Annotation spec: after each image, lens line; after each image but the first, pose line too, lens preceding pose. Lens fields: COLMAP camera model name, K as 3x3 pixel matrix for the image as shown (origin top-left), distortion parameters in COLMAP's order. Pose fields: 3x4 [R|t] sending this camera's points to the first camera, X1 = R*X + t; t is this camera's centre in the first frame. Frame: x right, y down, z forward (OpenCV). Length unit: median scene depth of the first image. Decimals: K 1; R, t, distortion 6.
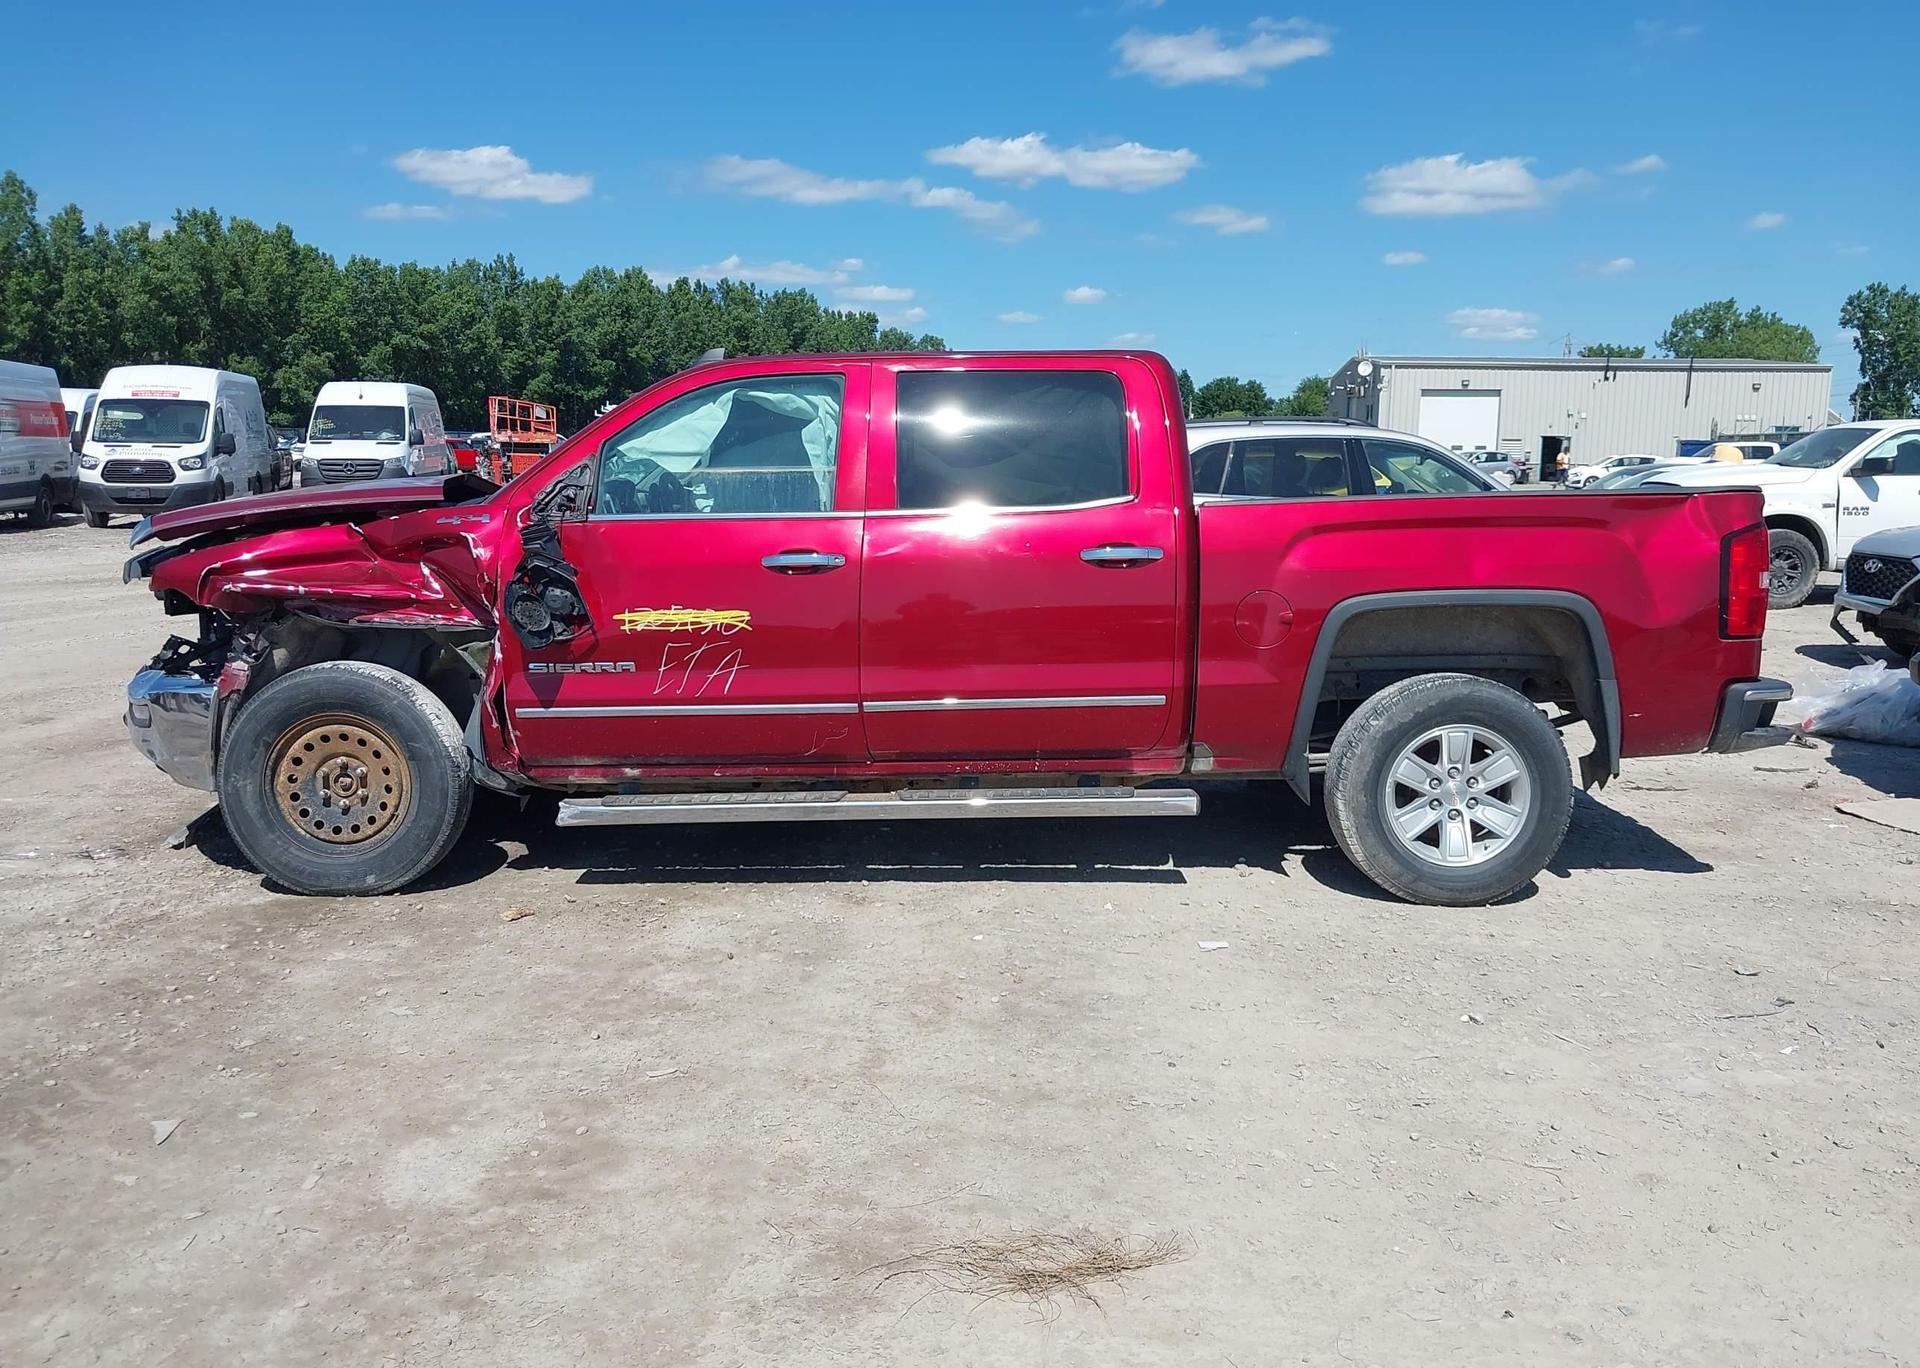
lens RADIAL K [[1534.7, 0, 973.7], [0, 1534.7, 686.9], [0, 0, 1]] dist [-0.016228, 0.008620]
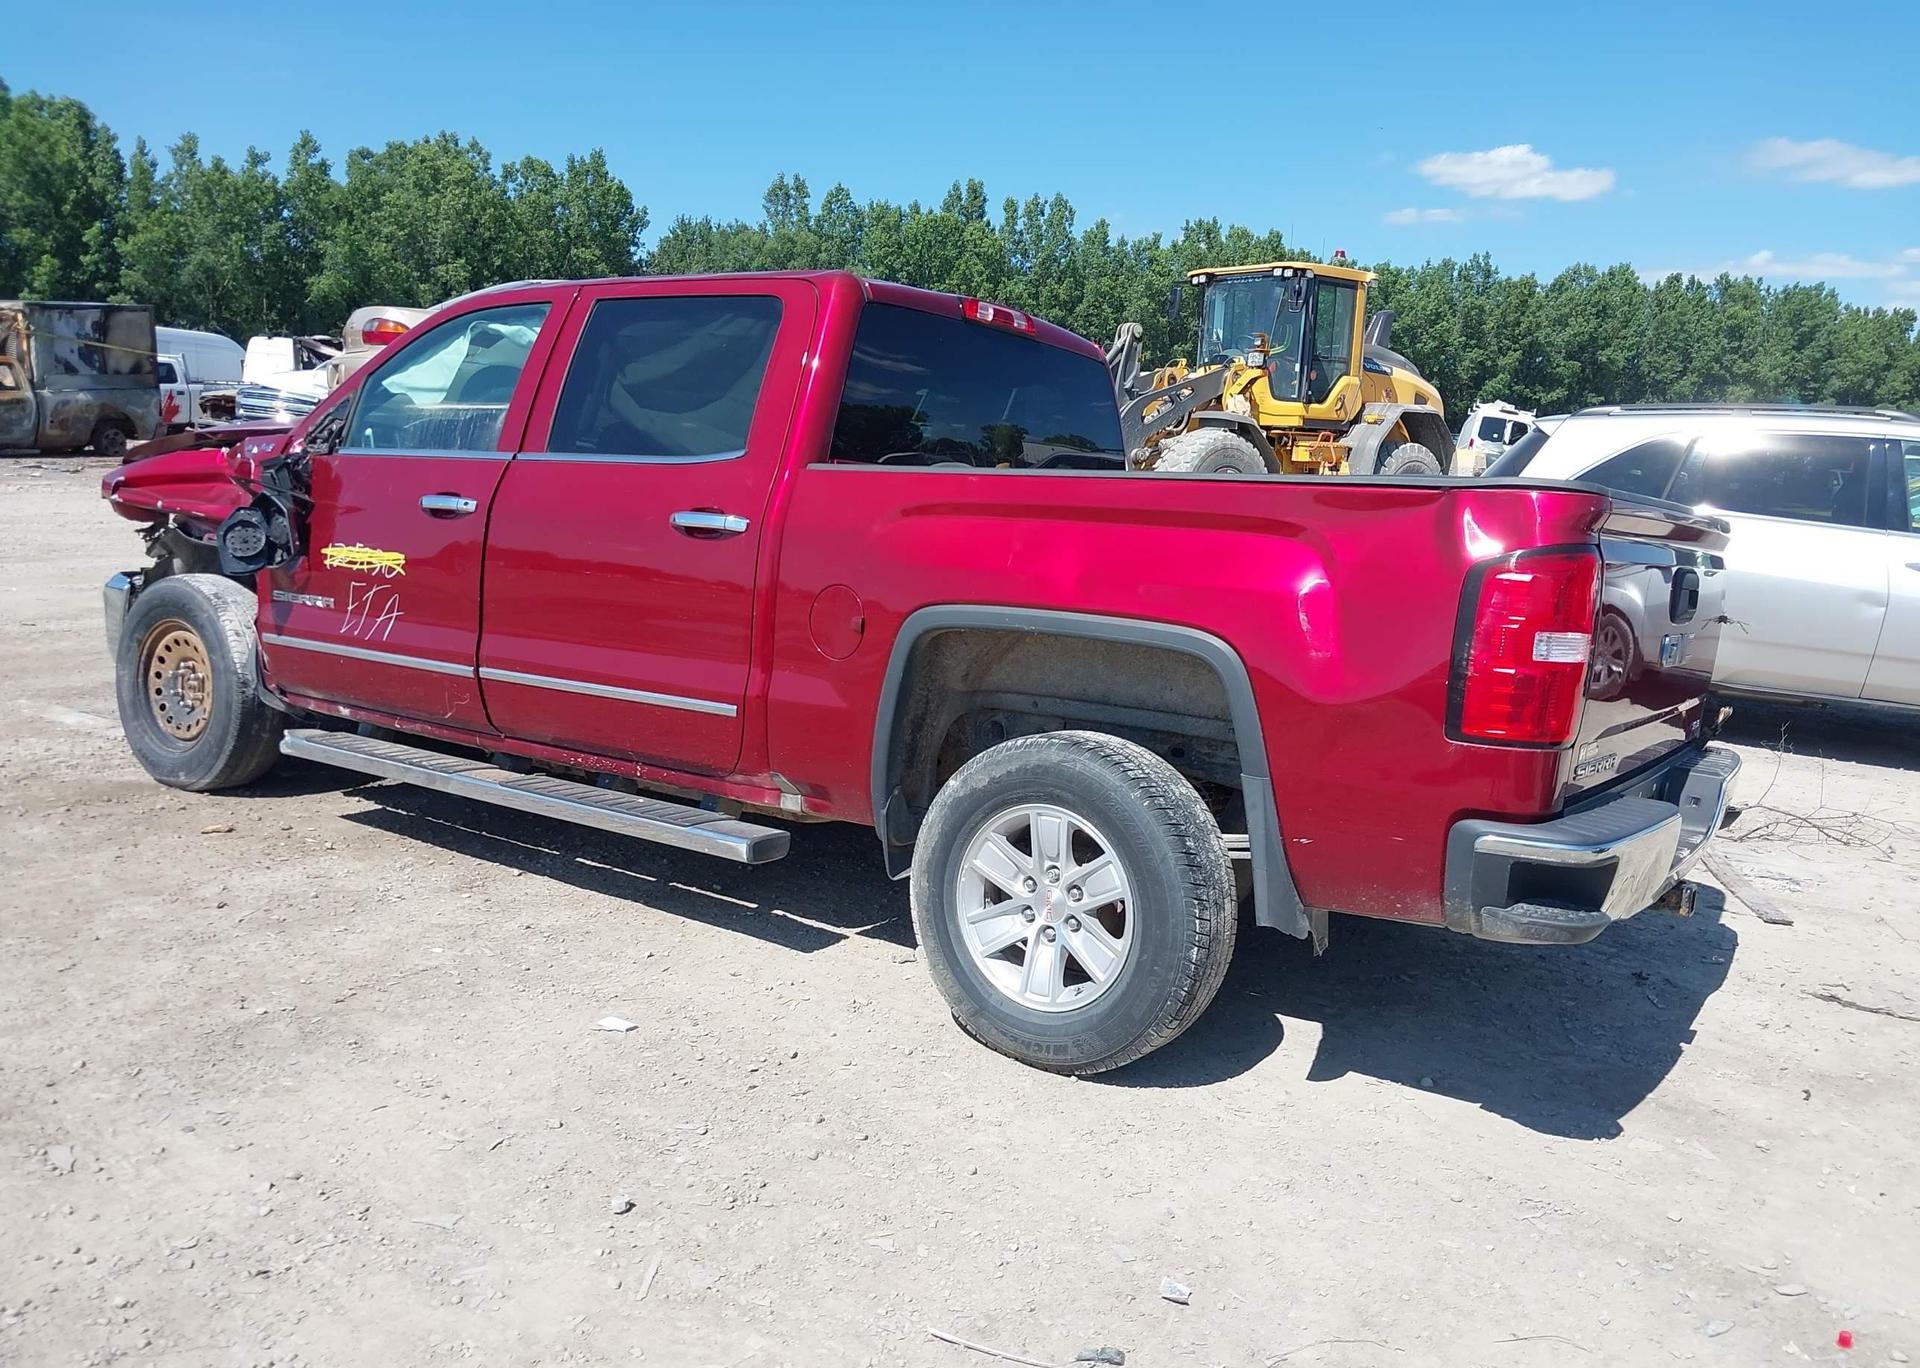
lens RADIAL K [[1533.0, 0, 960.0], [0, 1533.0, 684.0], [0, 0, 1]] dist [0.006078, 0.006963]
pose [[0.823853, 0.126761, -0.552447, 0.647071], [-0.127985, 0.991102, 0.036551, -0.048173], [0.552165, 0.040593, 0.832746, 0.402462]]
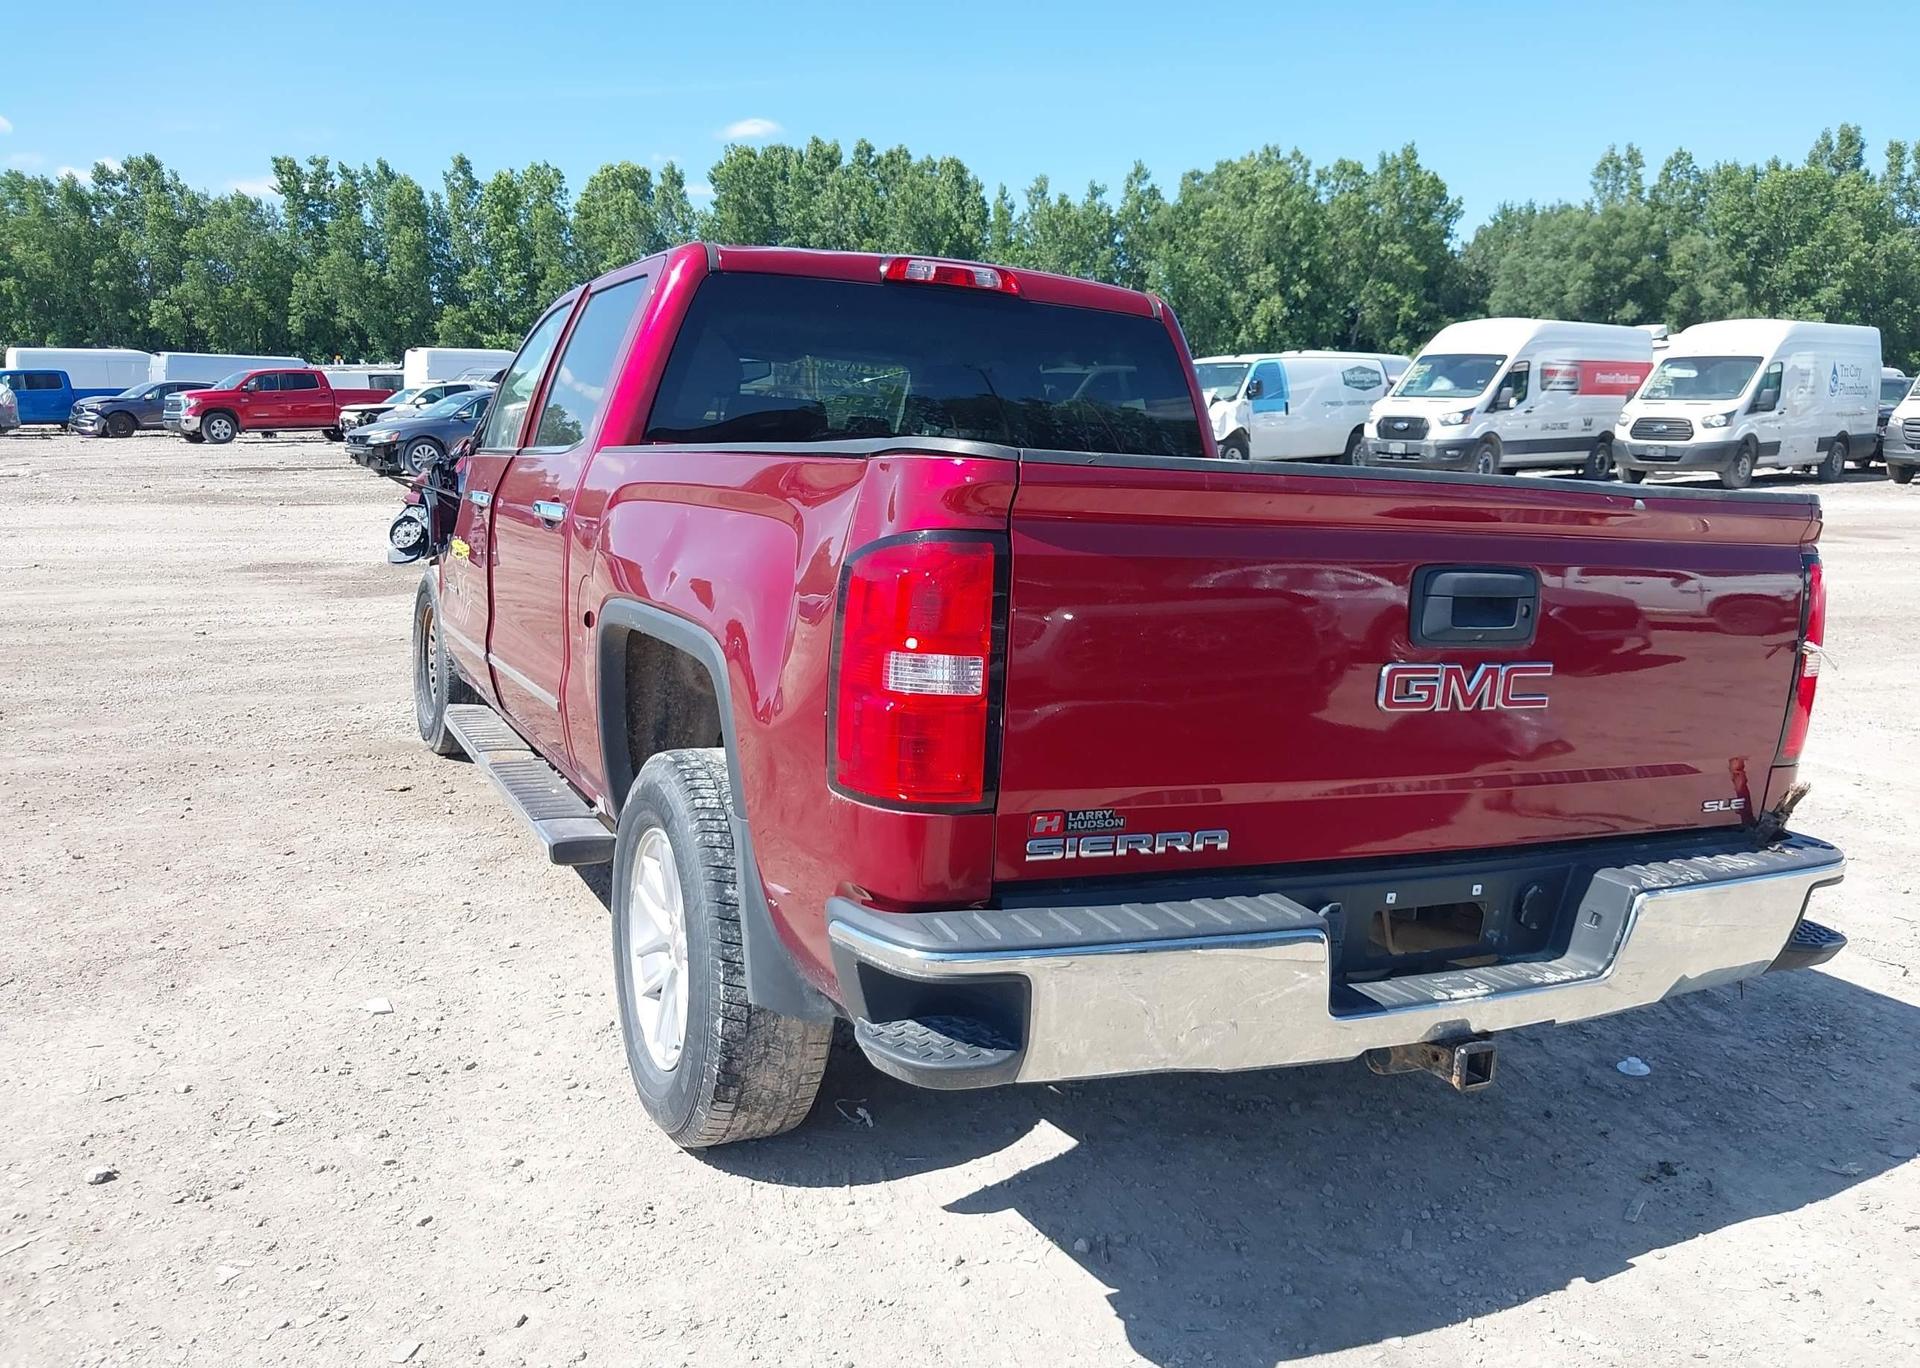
lens RADIAL K [[1534.7, 0, 973.7], [0, 1534.7, 686.9], [0, 0, 1]] dist [-0.016228, 0.008620]
pose [[0.438089, 0.160187, -0.884544, 0.869680], [-0.139519, 0.984187, 0.109132, -0.108684], [0.888039, 0.075601, 0.453511, 0.812074]]
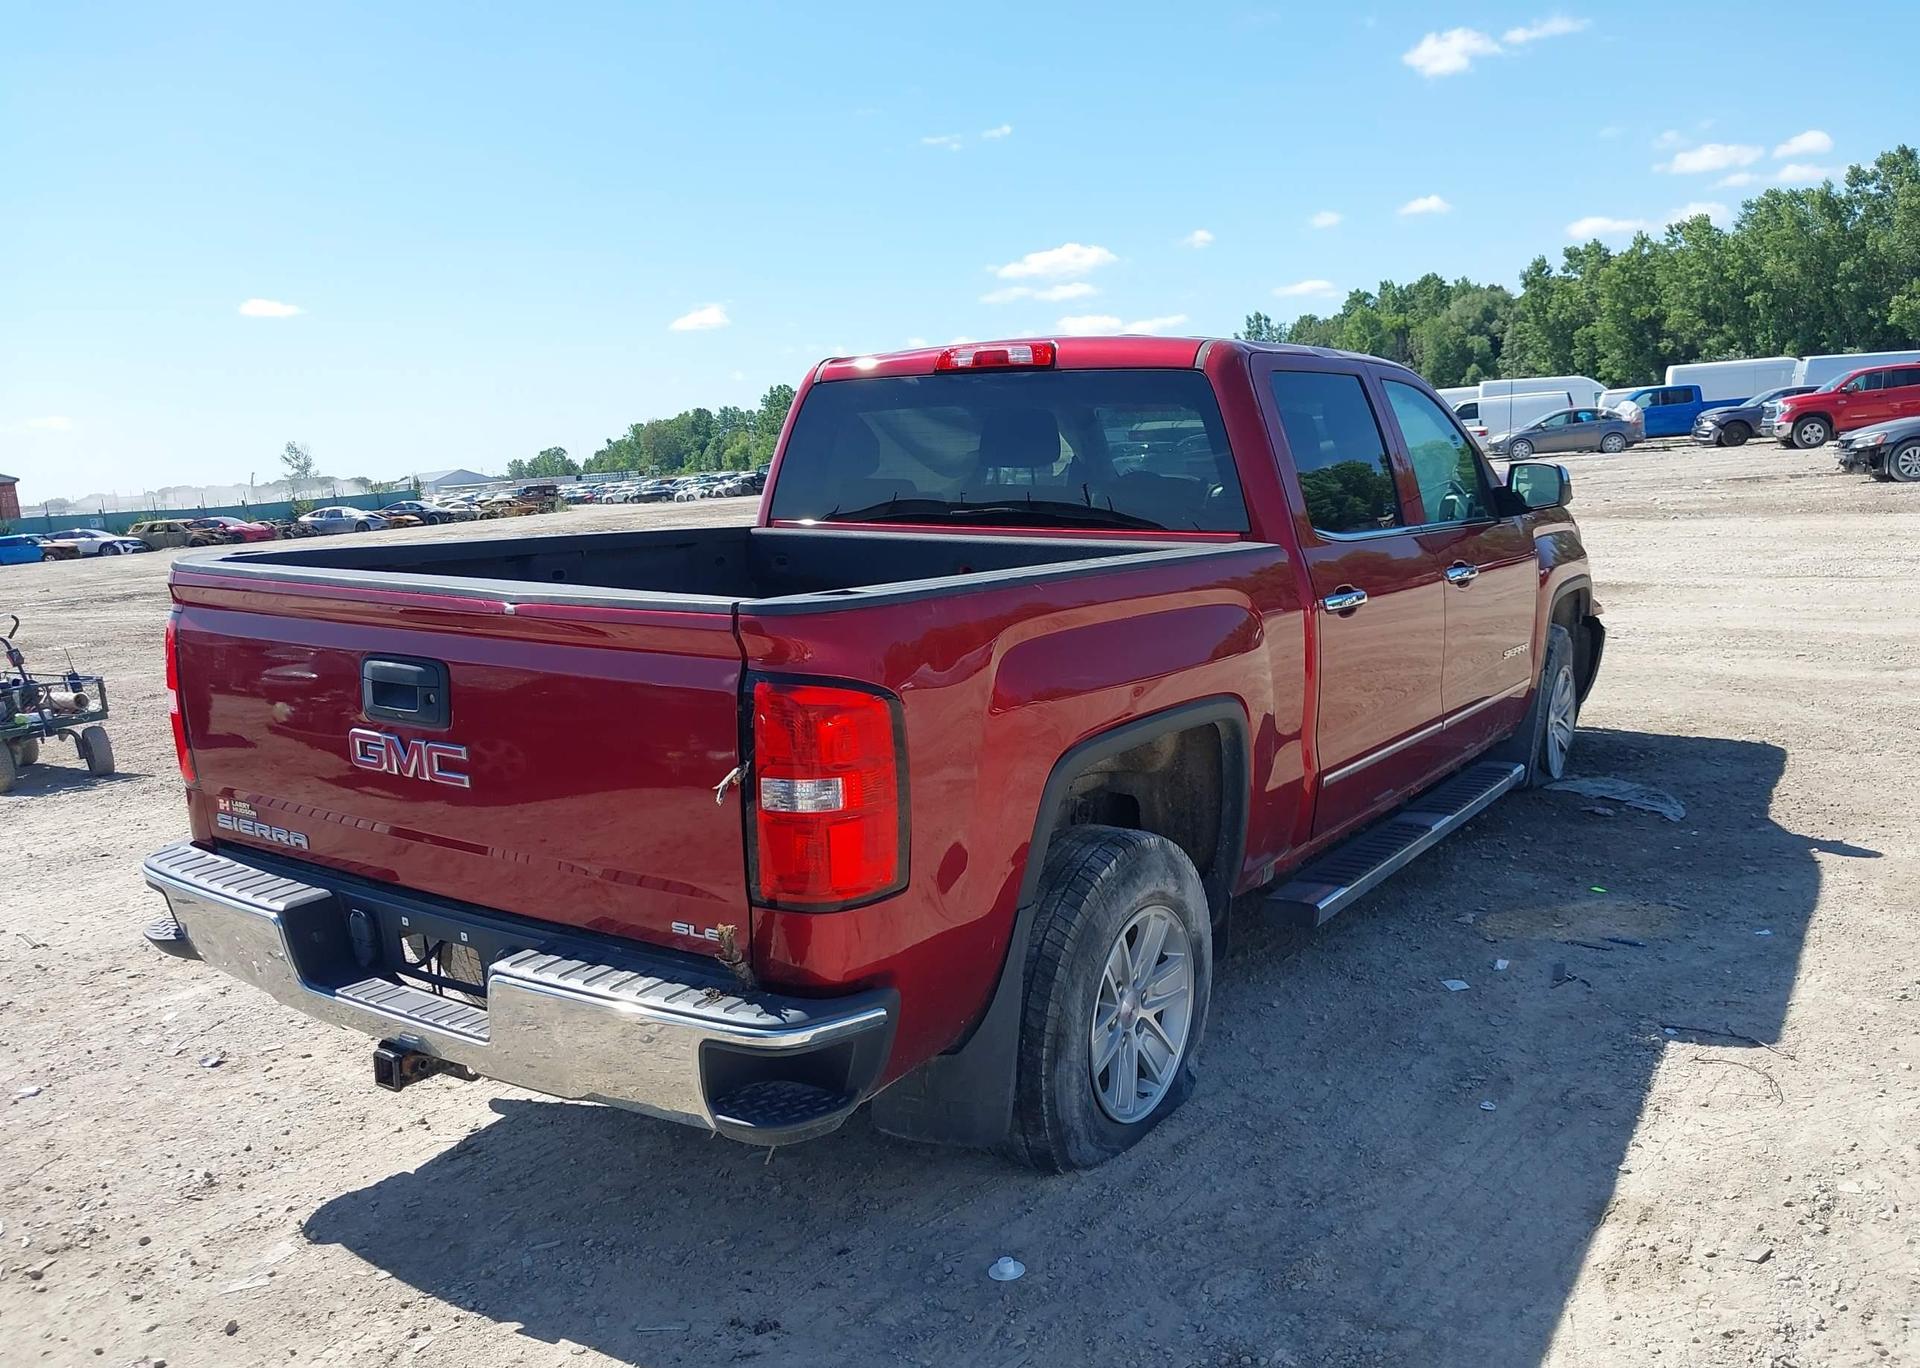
lens RADIAL K [[1524.3, 0, 985.9], [0, 1524.3, 687.0], [0, 0, 1]] dist [0.029849, -0.065200]
pose [[-0.548786, 0.154616, -0.821540, 0.856538], [-0.058885, 0.973156, 0.222485, -0.243000], [0.833886, 0.170473, -0.524950, 1.638415]]
